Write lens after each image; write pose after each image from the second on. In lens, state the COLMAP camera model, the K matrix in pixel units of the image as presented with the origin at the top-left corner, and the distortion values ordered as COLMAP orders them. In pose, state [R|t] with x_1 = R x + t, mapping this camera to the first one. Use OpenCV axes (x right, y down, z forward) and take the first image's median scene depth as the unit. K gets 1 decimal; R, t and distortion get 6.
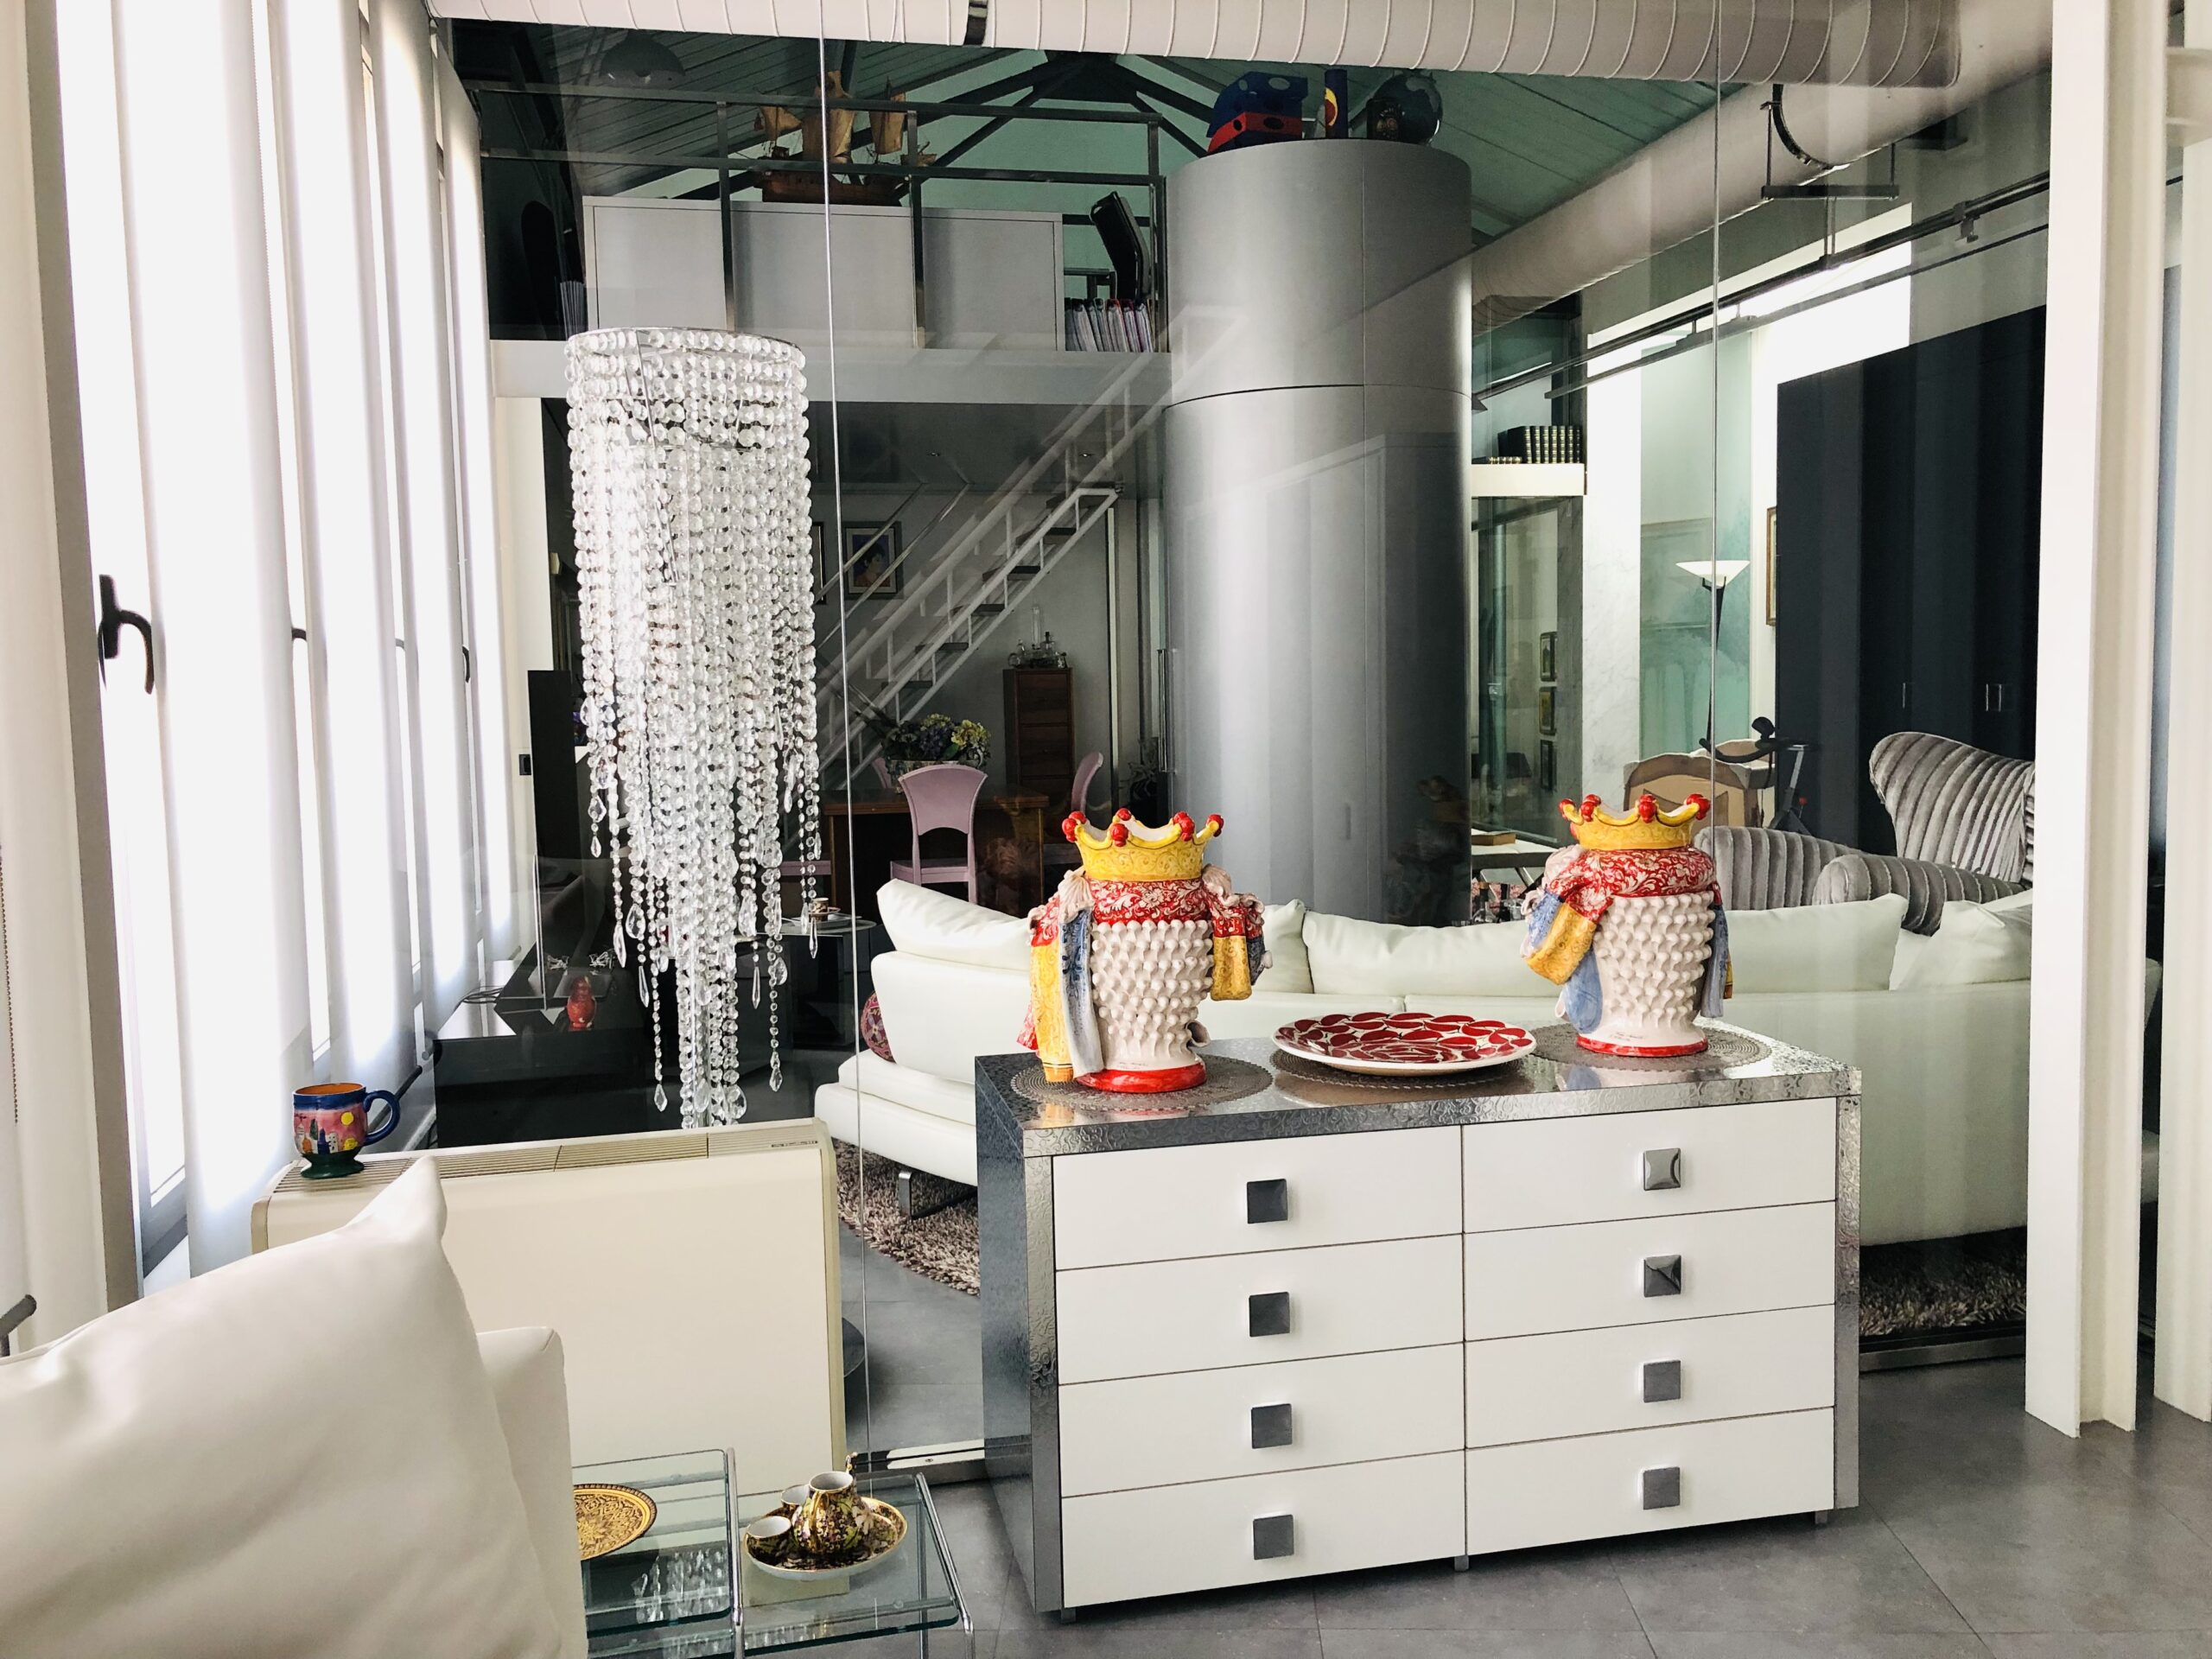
lens RADIAL K [[1782.9, 0, 1104.7], [0, 1782.9, 799.7], [0, 0, 1]] dist [0.082146, -0.116069]
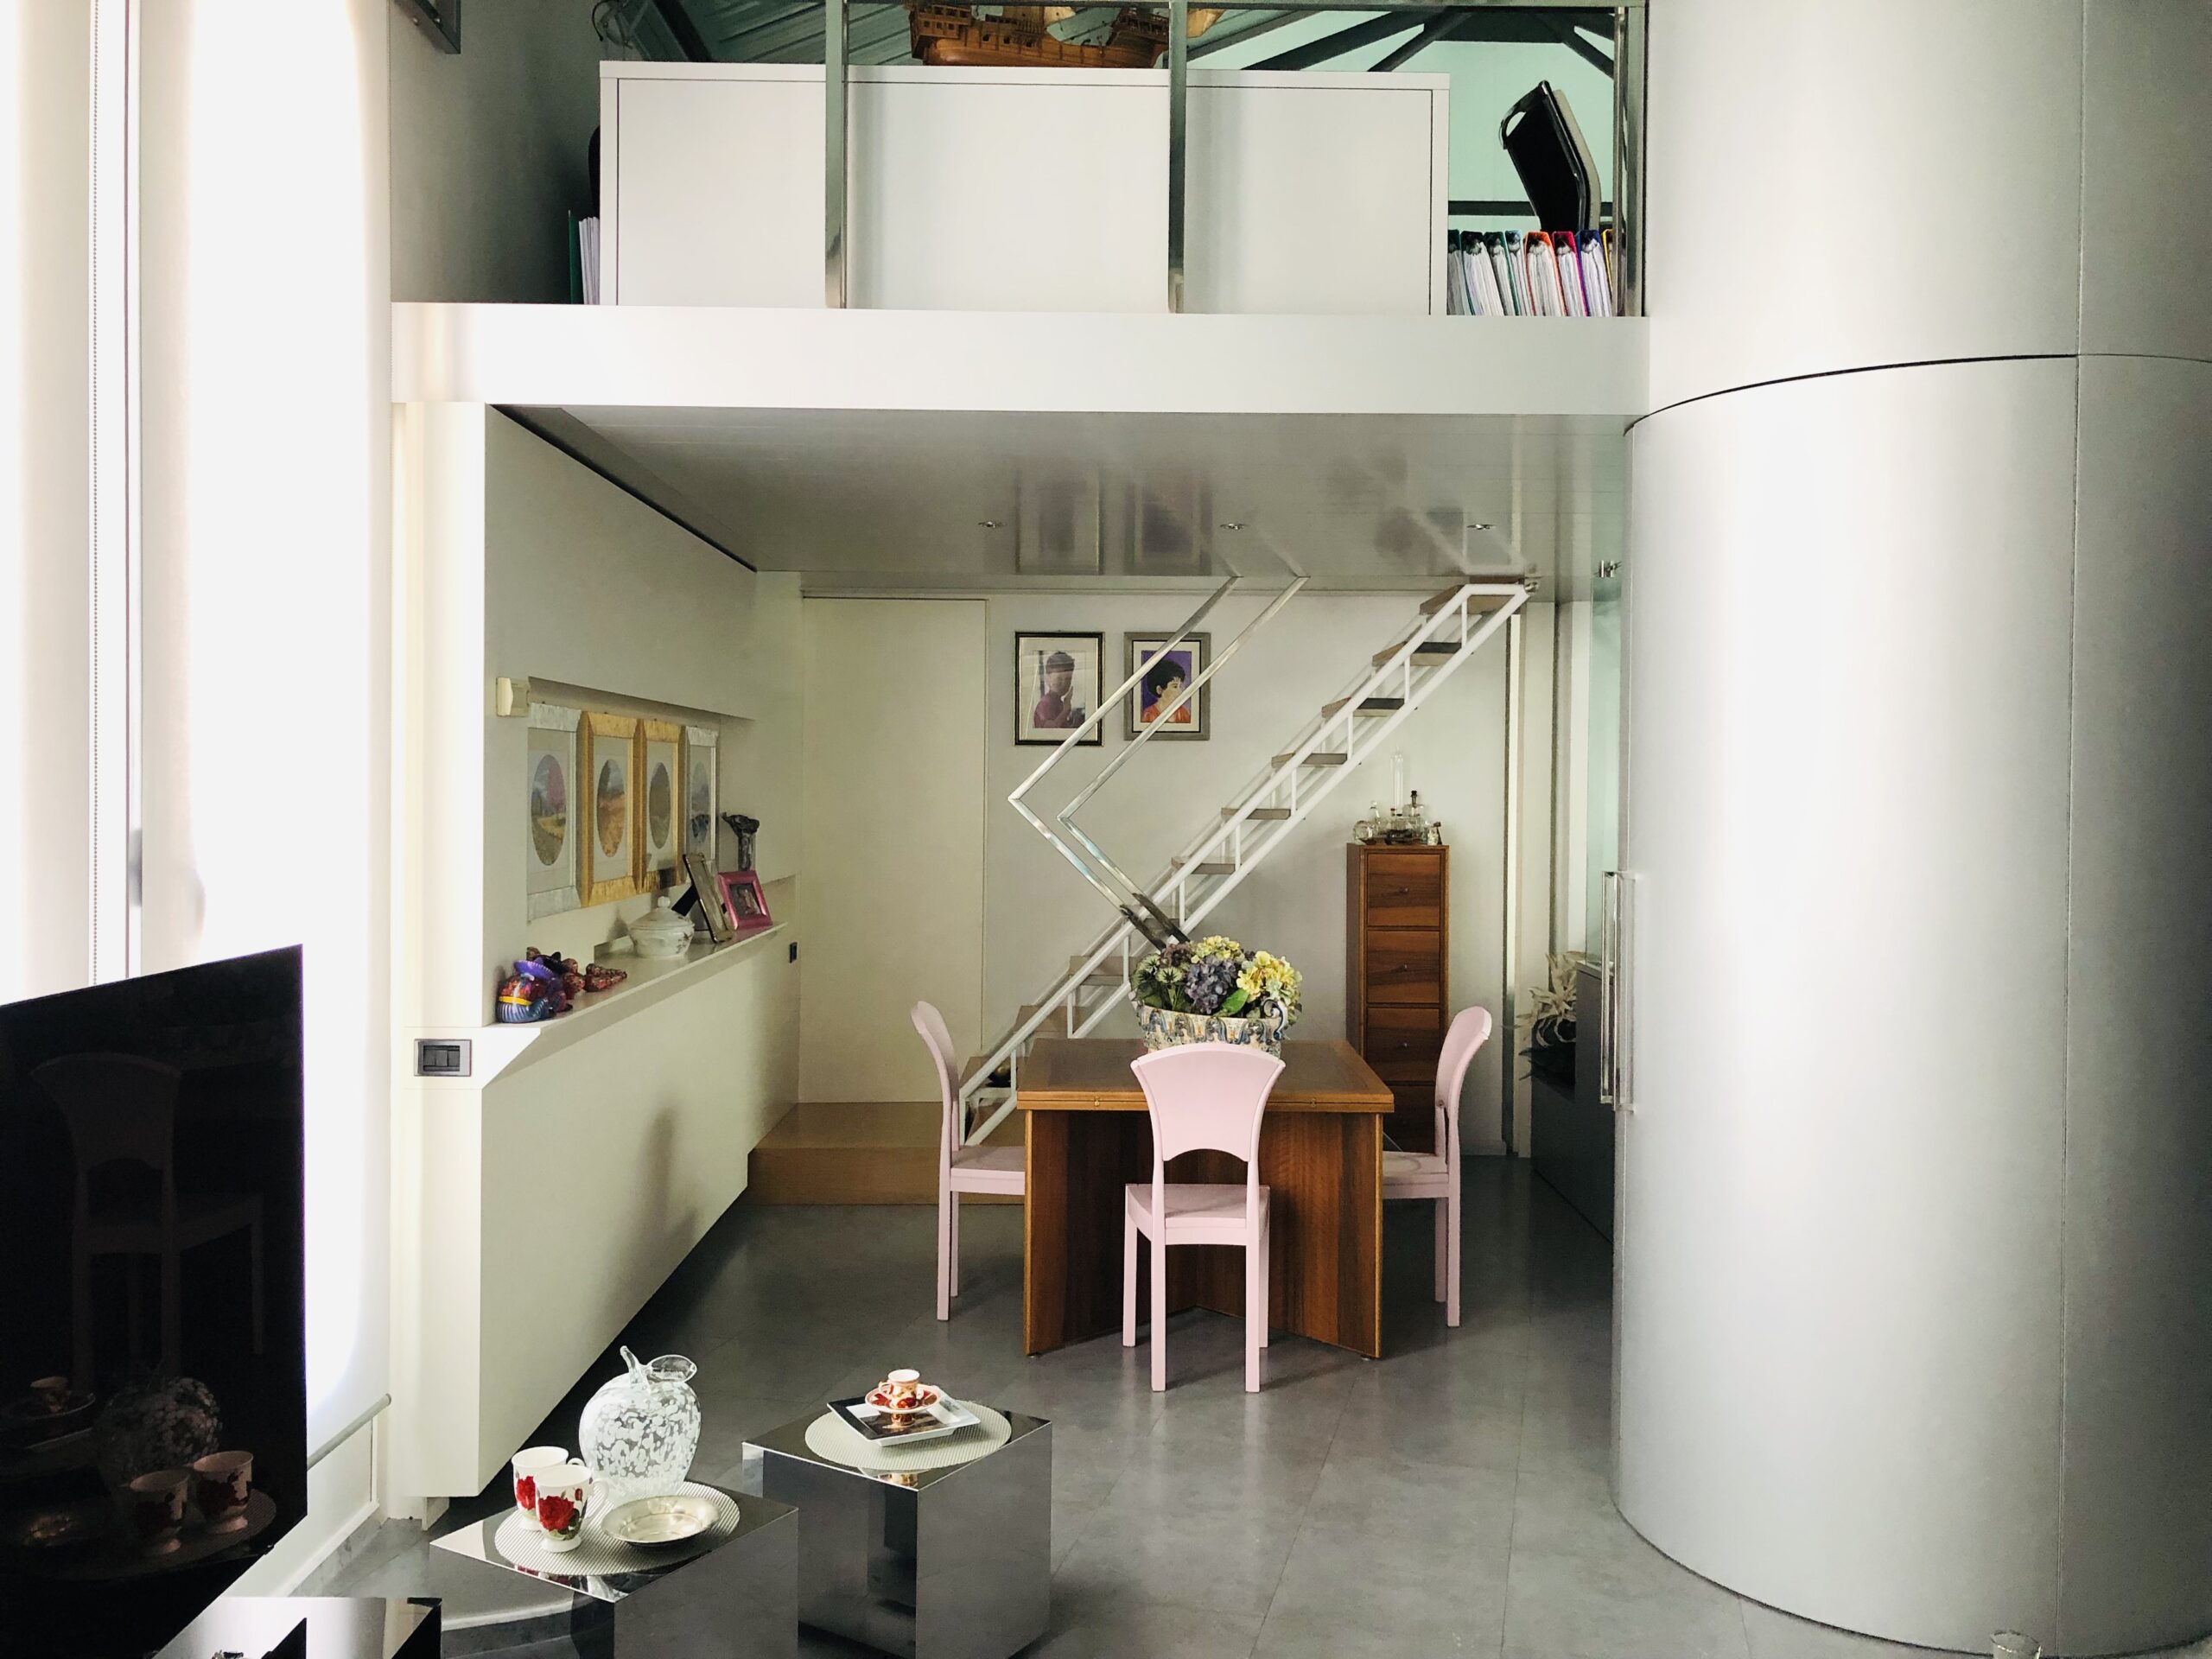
lens RADIAL K [[1782.9, 0, 1104.7], [0, 1782.9, 799.7], [0, 0, 1]] dist [0.082146, -0.116069]
pose [[0.976265, 0.031364, -0.214296, -0.001052], [-0.044805, 0.997302, -0.058155, -0.050833], [0.211893, 0.066376, 0.975036, 0.338346]]
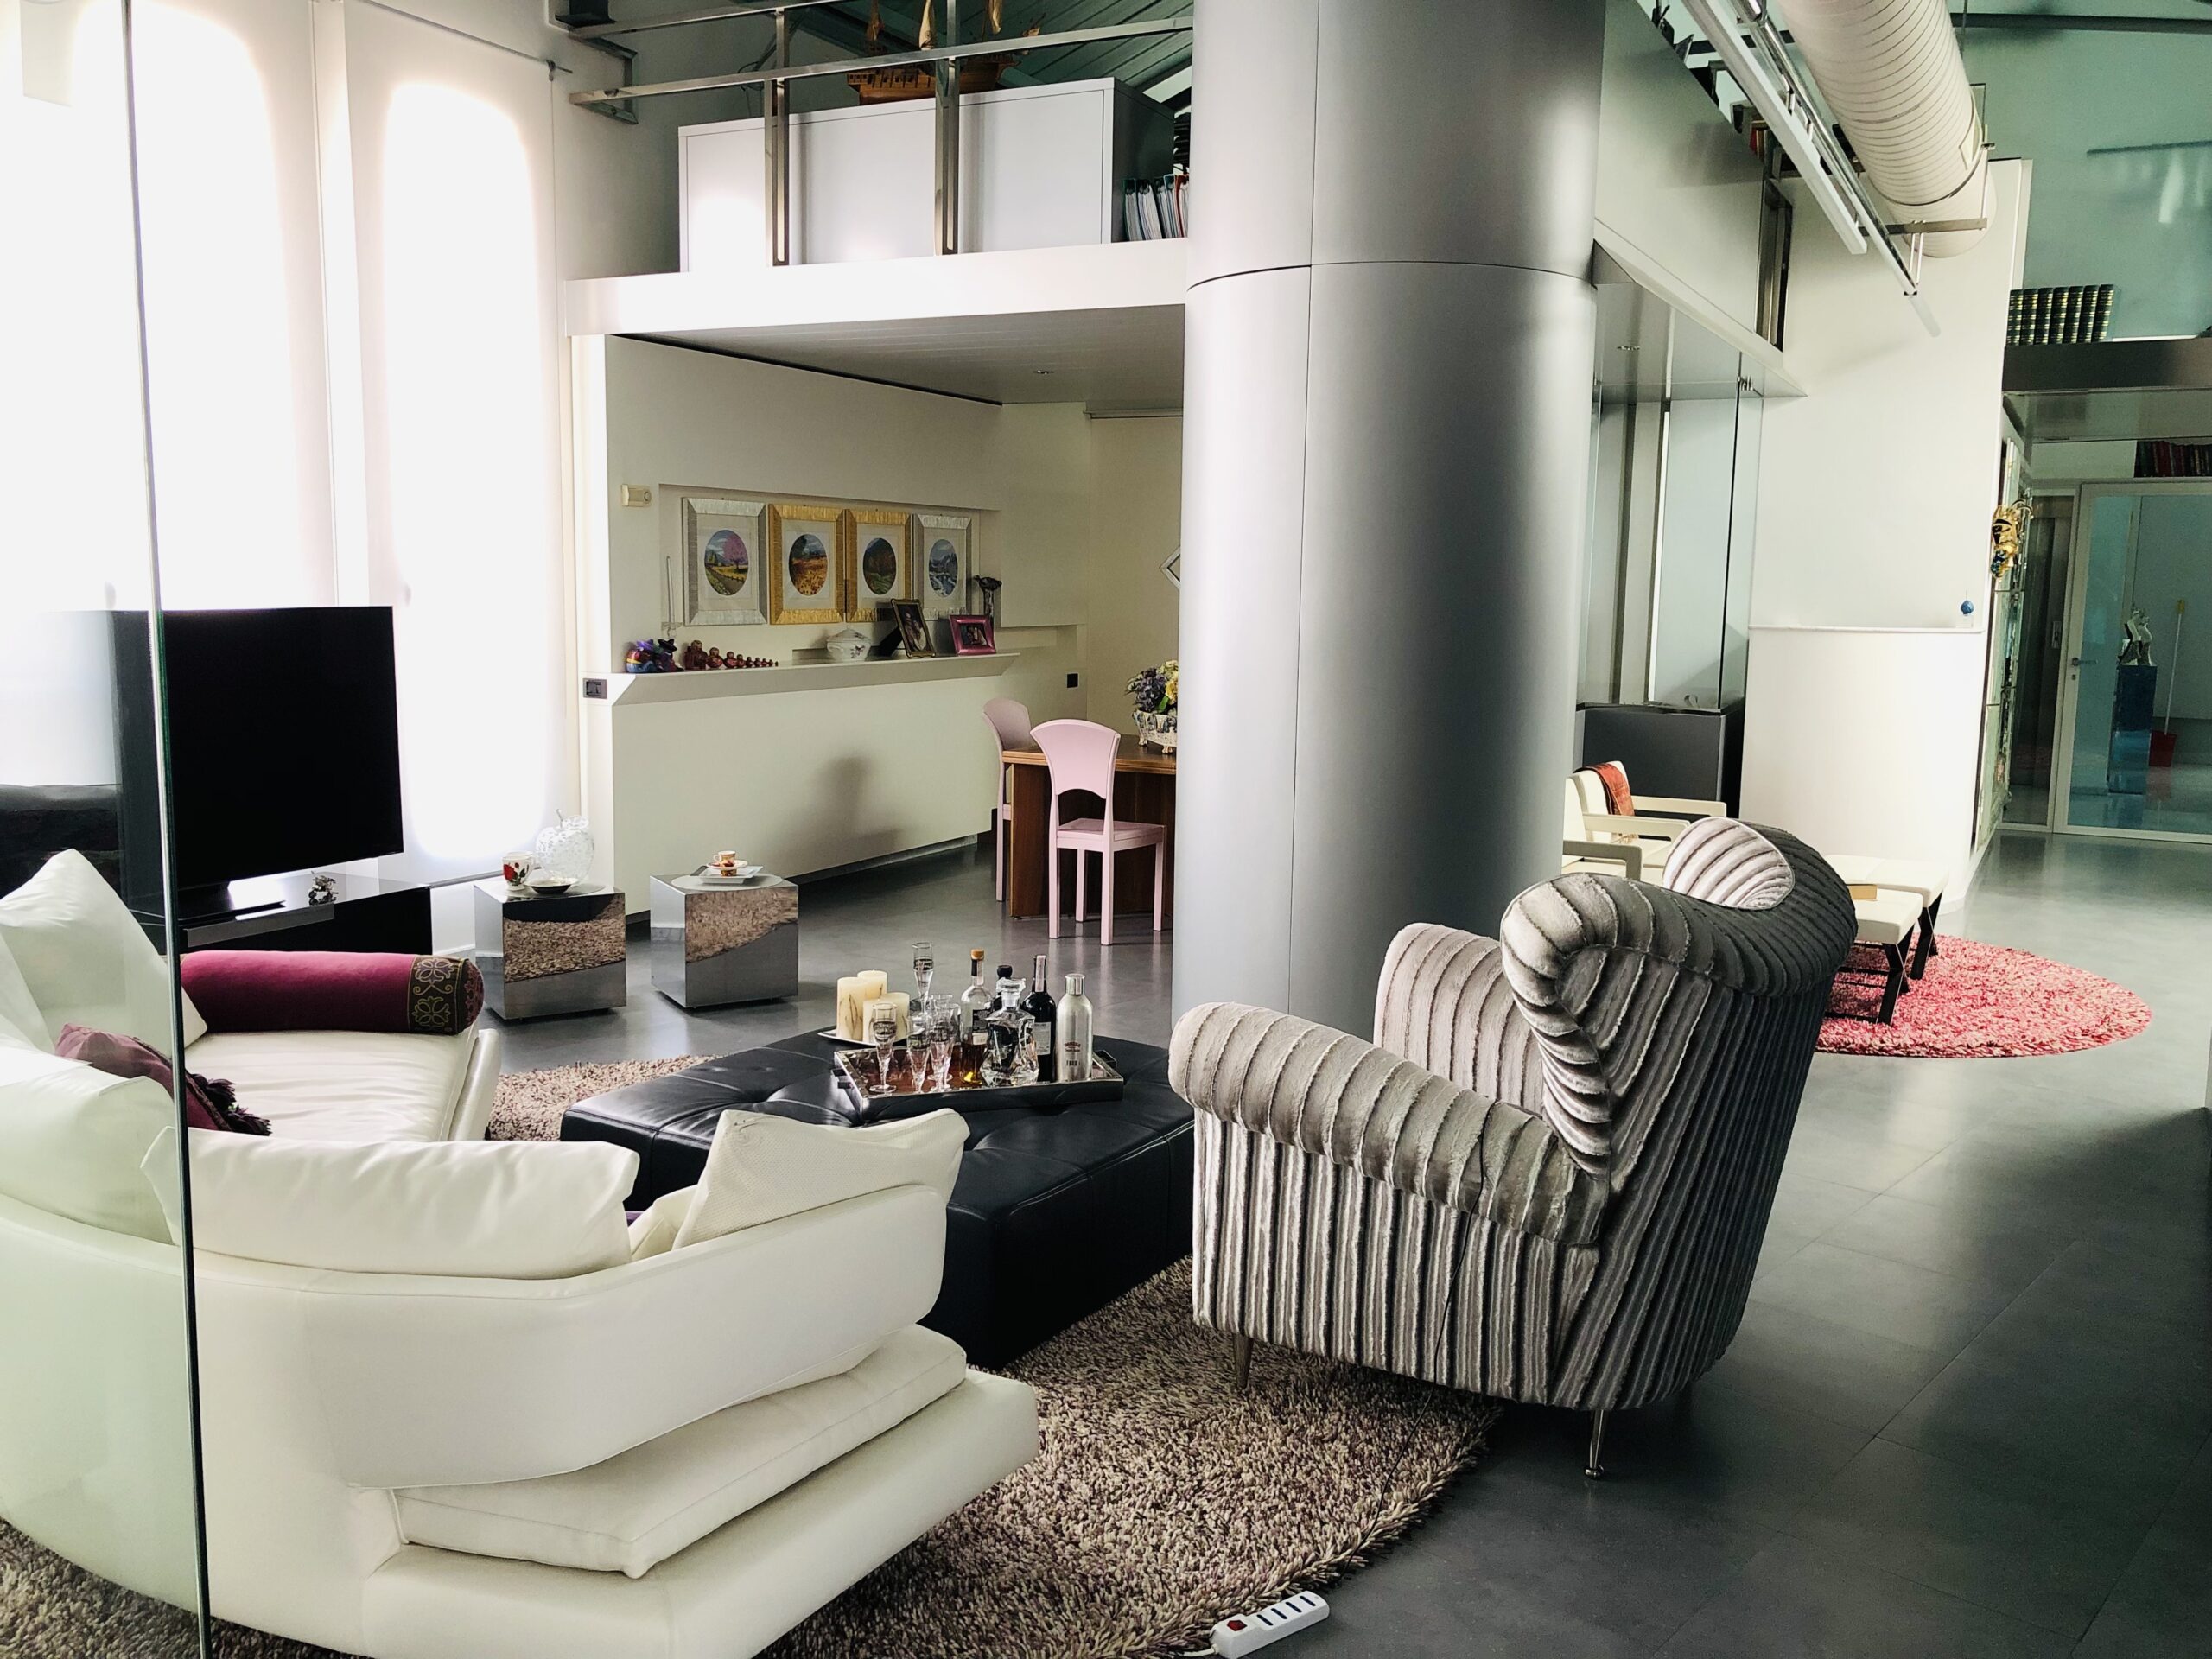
lens RADIAL K [[1782.9, 0, 1104.7], [0, 1782.9, 799.7], [0, 0, 1]] dist [0.082146, -0.116069]
pose [[0.770392, 0.120437, -0.626092, 0.396619], [-0.083966, 0.992609, 0.087622, -0.048312], [0.632018, -0.014933, 0.774810, 0.252450]]
